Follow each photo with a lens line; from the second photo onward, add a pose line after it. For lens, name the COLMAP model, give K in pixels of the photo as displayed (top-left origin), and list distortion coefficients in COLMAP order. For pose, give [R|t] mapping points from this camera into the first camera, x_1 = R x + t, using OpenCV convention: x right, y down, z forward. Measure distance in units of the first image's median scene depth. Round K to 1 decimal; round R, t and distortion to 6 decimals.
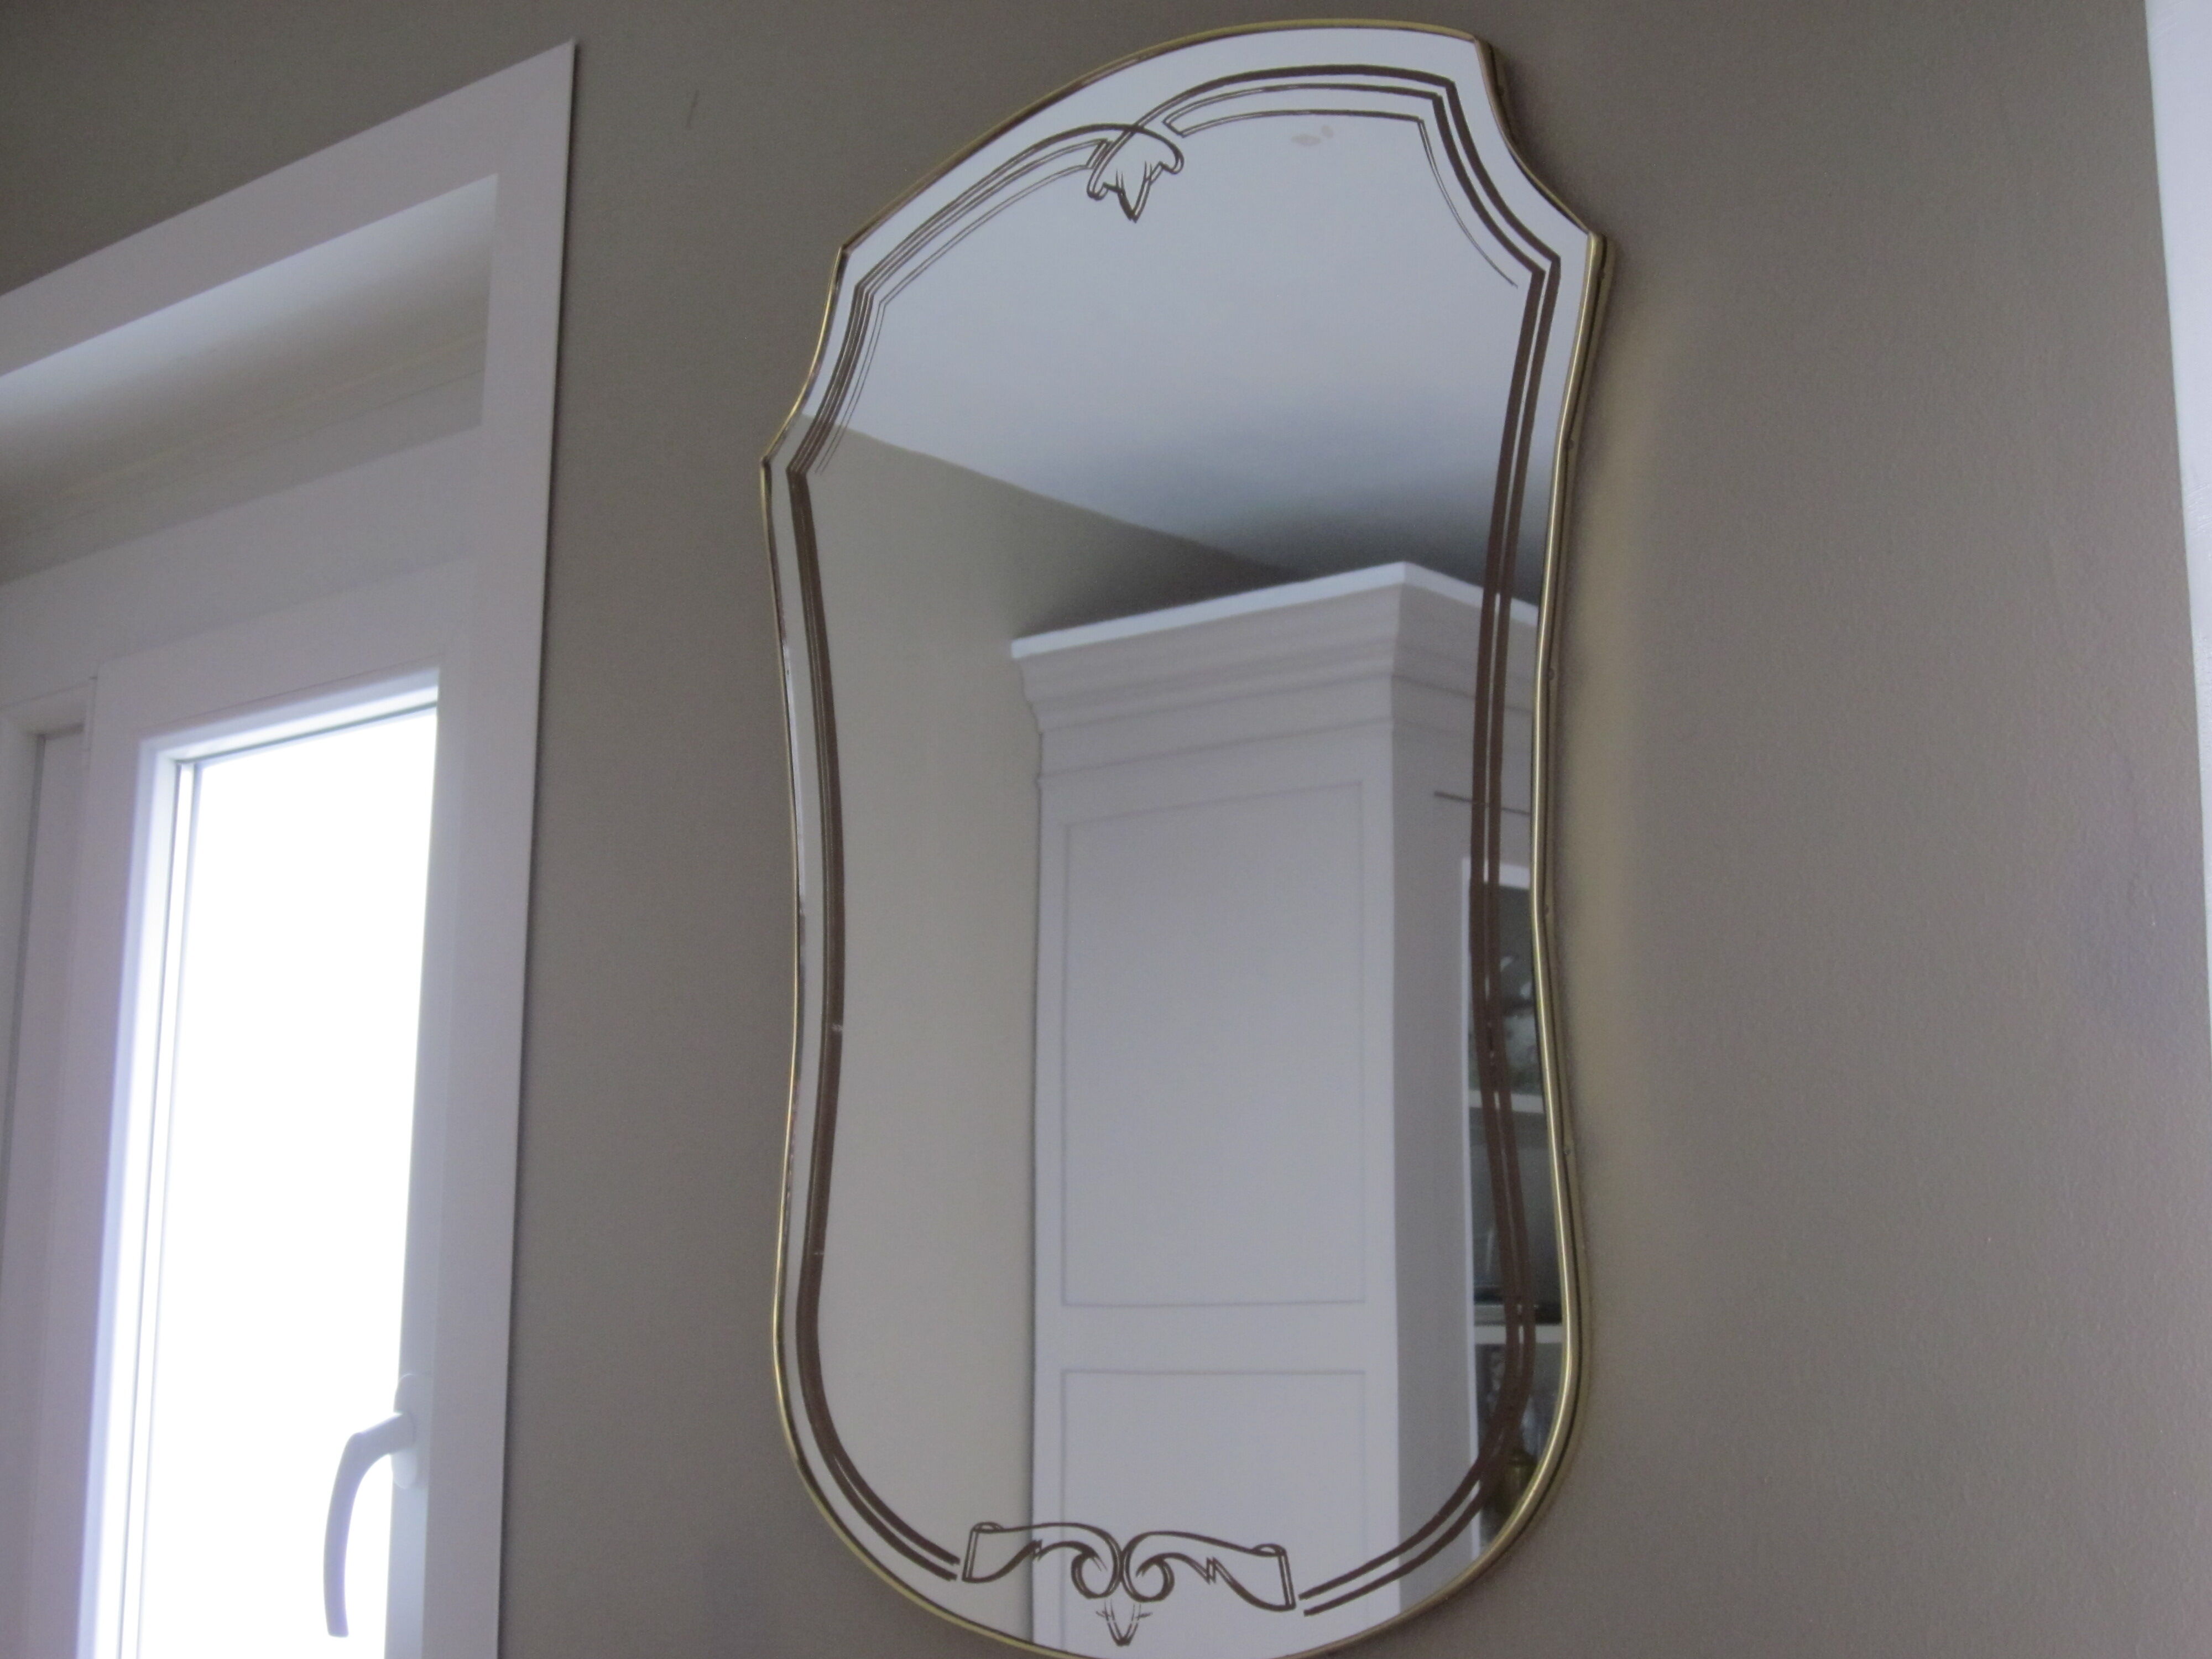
lens RADIAL K [[2781.9, 0, 1108.9], [0, 2781.9, 831.8], [0, 0, 1]] dist [-0.135498, 0.000000]
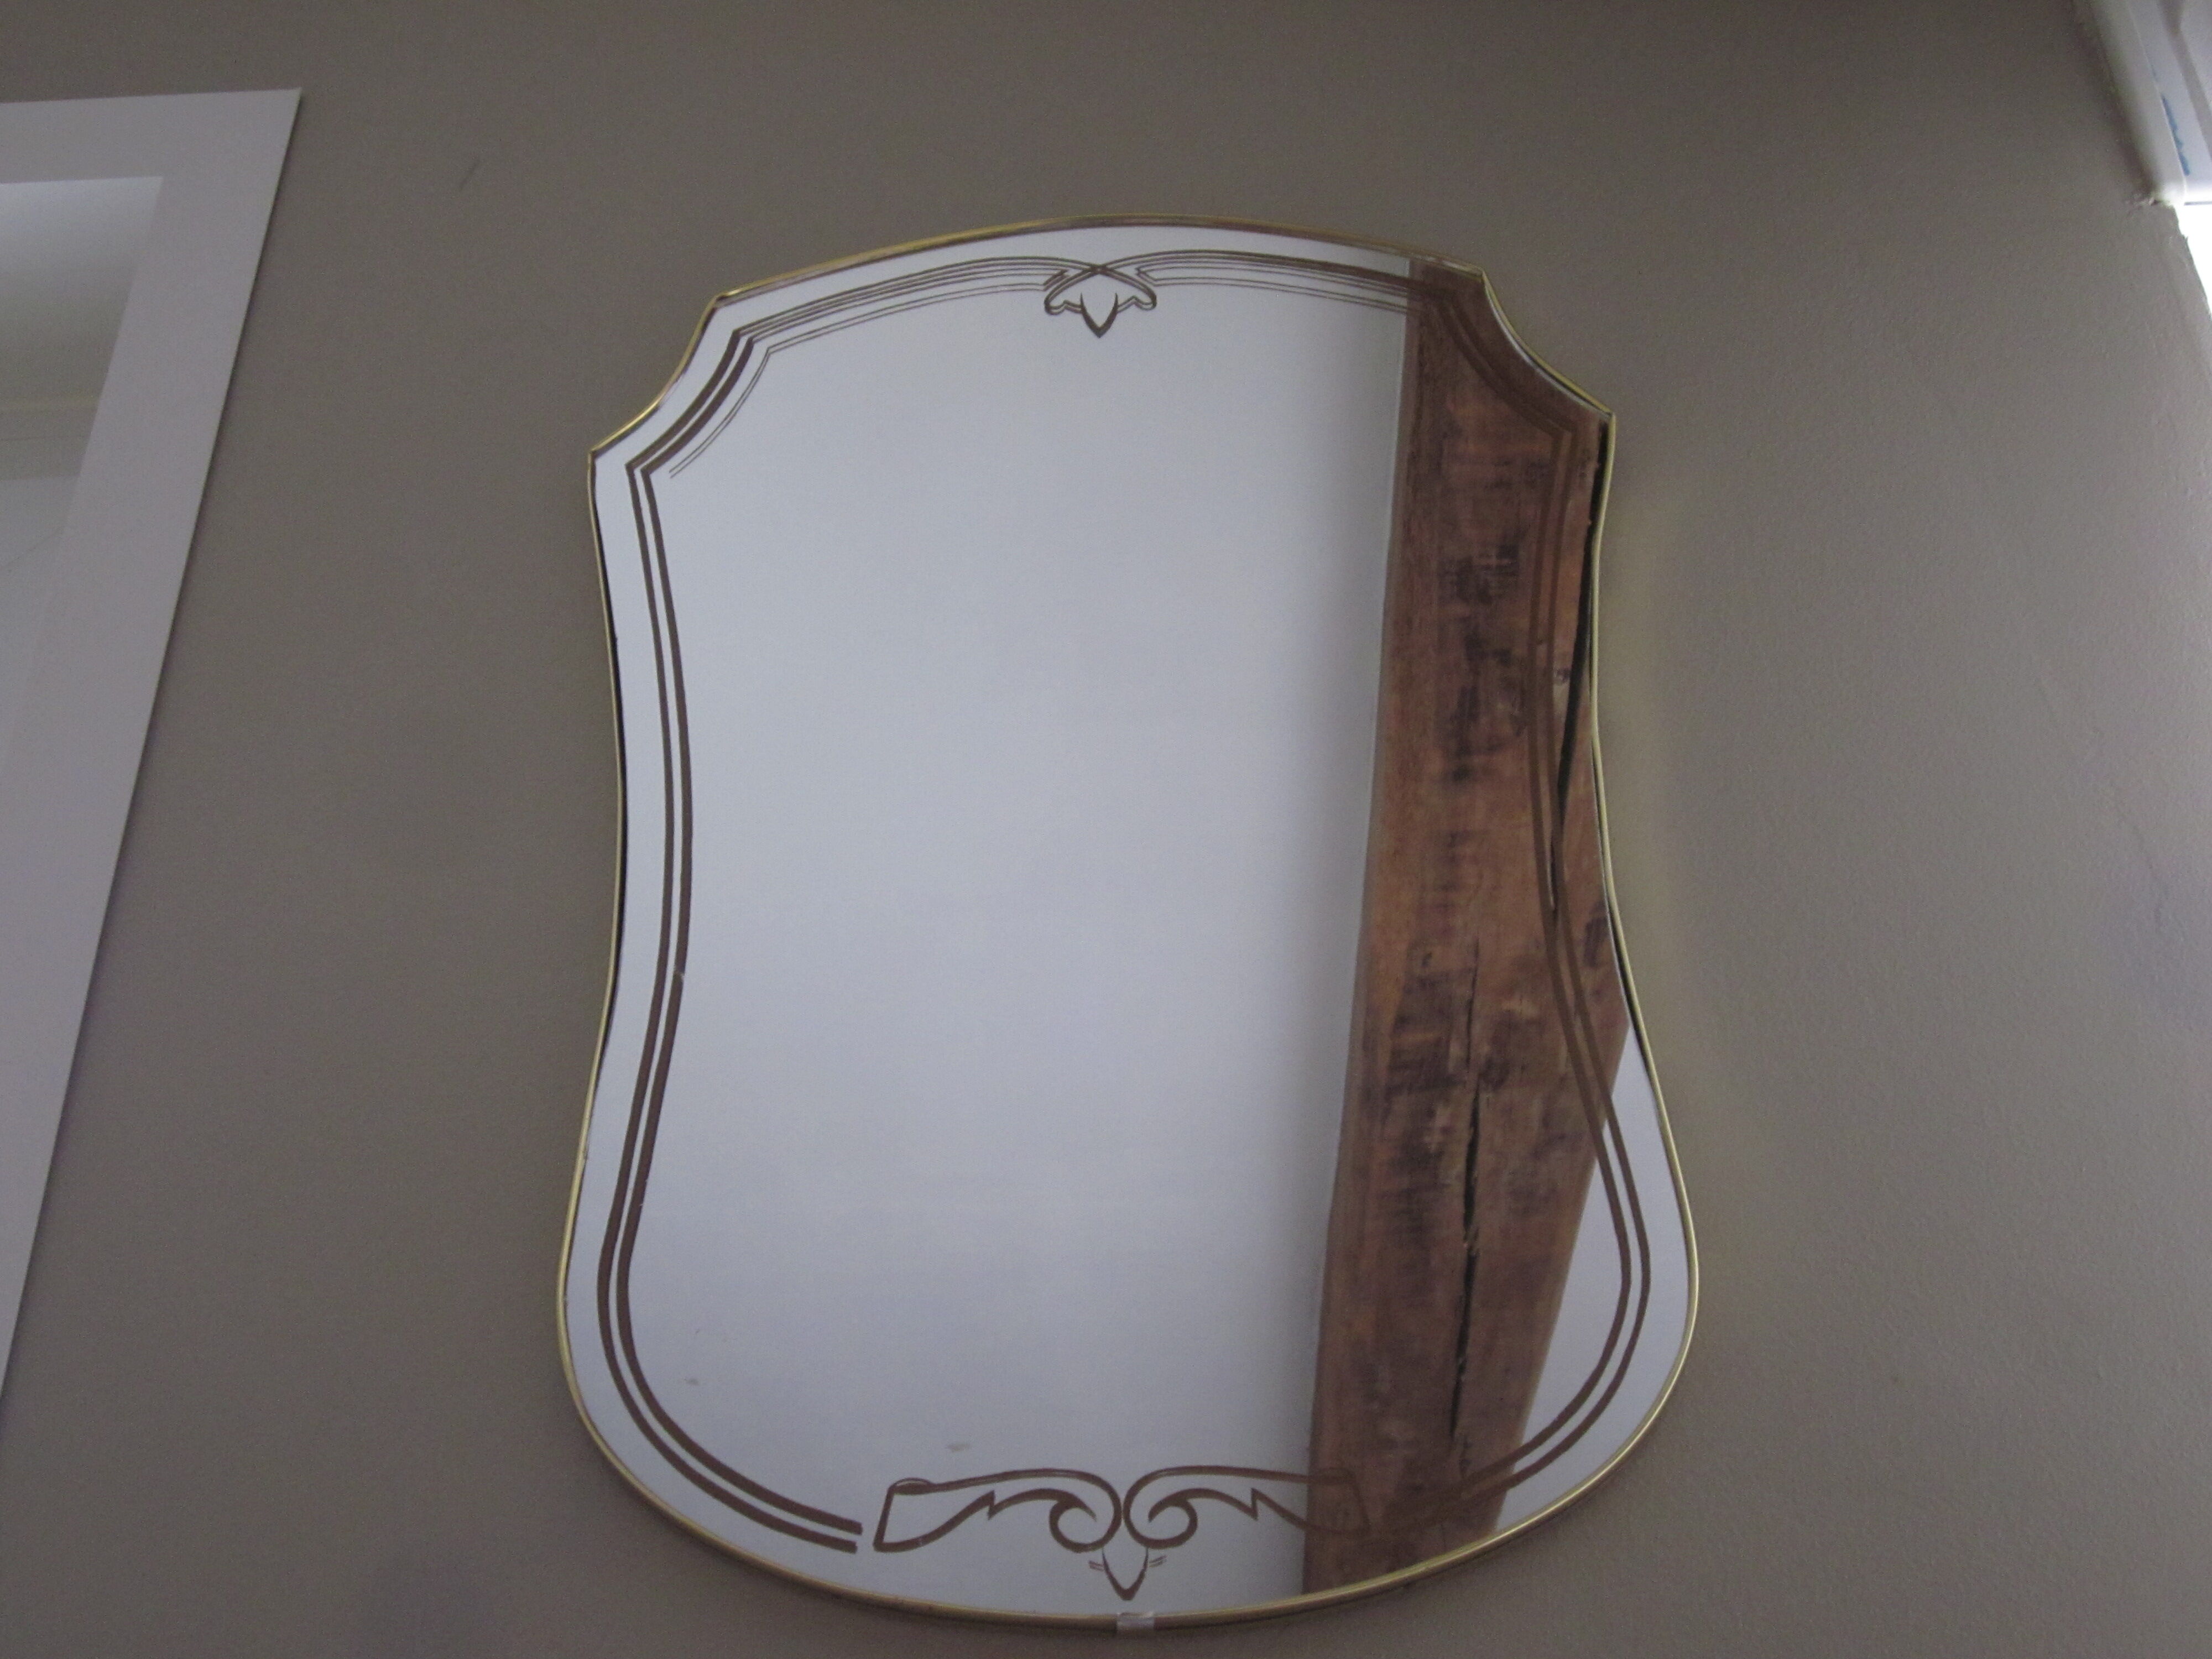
lens RADIAL K [[2781.9, 0, 1101.5], [0, 2781.9, 824.8], [0, 0, 1]] dist [-0.135498, 0.000000]
pose [[0.786822, 0.339910, 0.515143, -0.507215], [-0.084724, 0.886257, -0.455379, 0.459892], [-0.611337, 0.314658, 0.726125, 0.304048]]
